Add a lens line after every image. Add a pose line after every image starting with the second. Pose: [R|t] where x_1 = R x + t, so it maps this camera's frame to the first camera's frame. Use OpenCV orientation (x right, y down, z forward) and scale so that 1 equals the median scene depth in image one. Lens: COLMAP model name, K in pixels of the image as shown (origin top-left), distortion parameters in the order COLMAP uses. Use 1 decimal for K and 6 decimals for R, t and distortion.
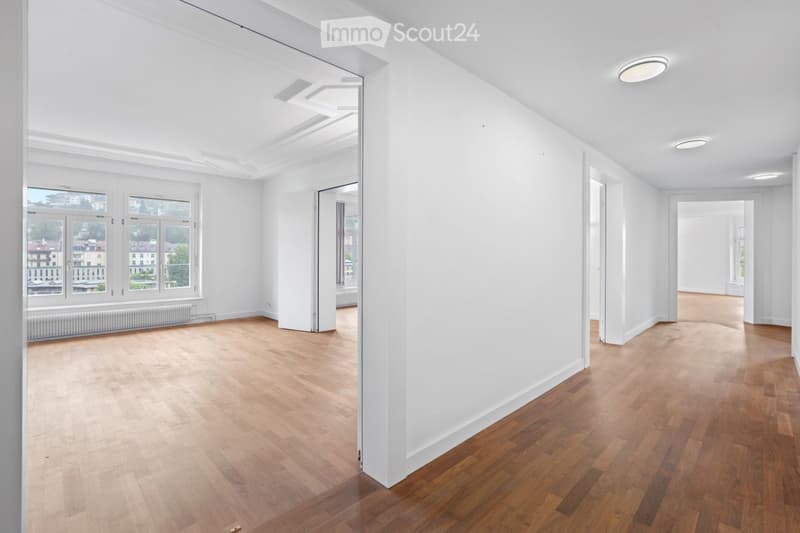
lens RADIAL K [[361.0, 0, 428.6], [0, 361.0, 259.6], [0, 0, 1]] dist [-0.023382, -0.000190]
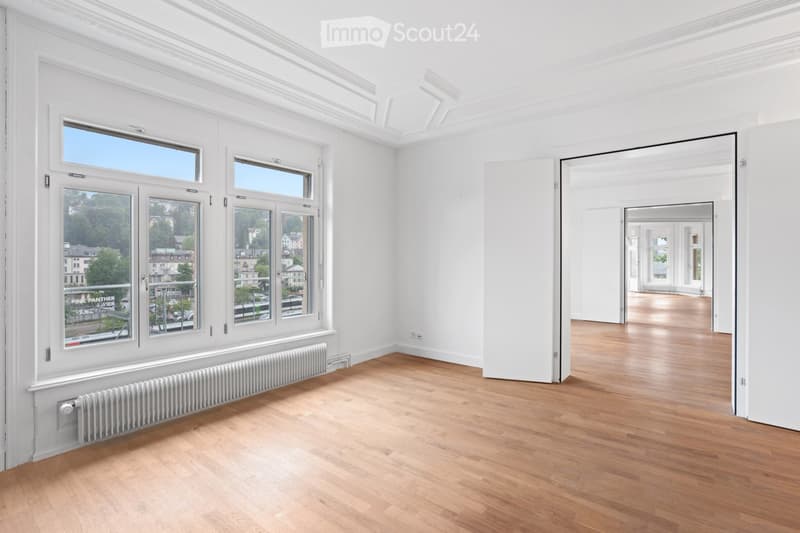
lens RADIAL K [[363.1, 0, 401.5], [0, 363.1, 261.7], [0, 0, 1]] dist [-0.019198, 0.000128]
pose [[0.991519, -0.004314, 0.129892, -0.637270], [0.005052, 0.999973, -0.005355, -0.008825], [-0.129865, 0.005966, 0.991514, 0.390530]]
